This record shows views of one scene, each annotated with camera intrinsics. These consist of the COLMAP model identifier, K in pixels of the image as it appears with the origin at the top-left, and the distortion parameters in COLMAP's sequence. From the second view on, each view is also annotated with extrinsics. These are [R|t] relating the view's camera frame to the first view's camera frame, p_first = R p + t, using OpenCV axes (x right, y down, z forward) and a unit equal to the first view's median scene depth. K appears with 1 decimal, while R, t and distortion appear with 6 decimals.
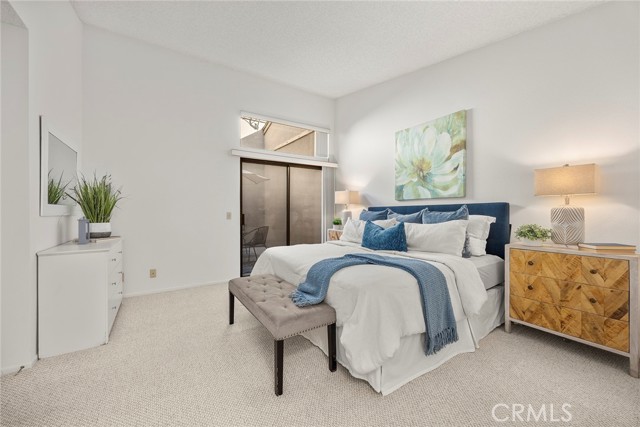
lens RADIAL K [[247.5, 0, 320.0], [0, 247.5, 215.7], [0, 0, 1]] dist [-0.003674, -0.000522]
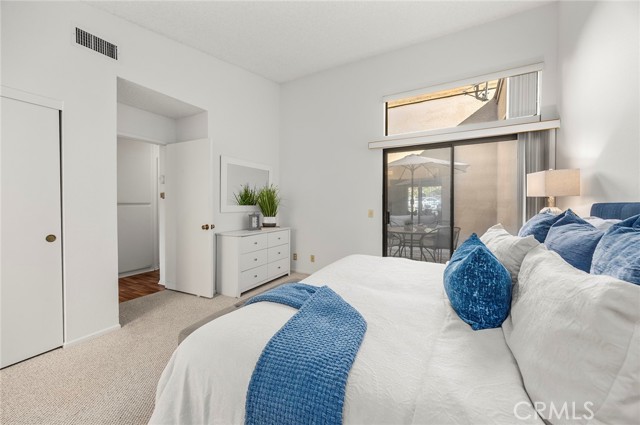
lens RADIAL K [[247.5, 0, 321.0], [0, 247.5, 205.9], [0, 0, 1]] dist [-0.003674, -0.000522]
pose [[0.472745, 0.003388, -0.881193, 0.448047], [-0.012714, 0.999915, -0.002977, -0.028326], [0.881107, 0.012611, 0.472748, 0.466742]]
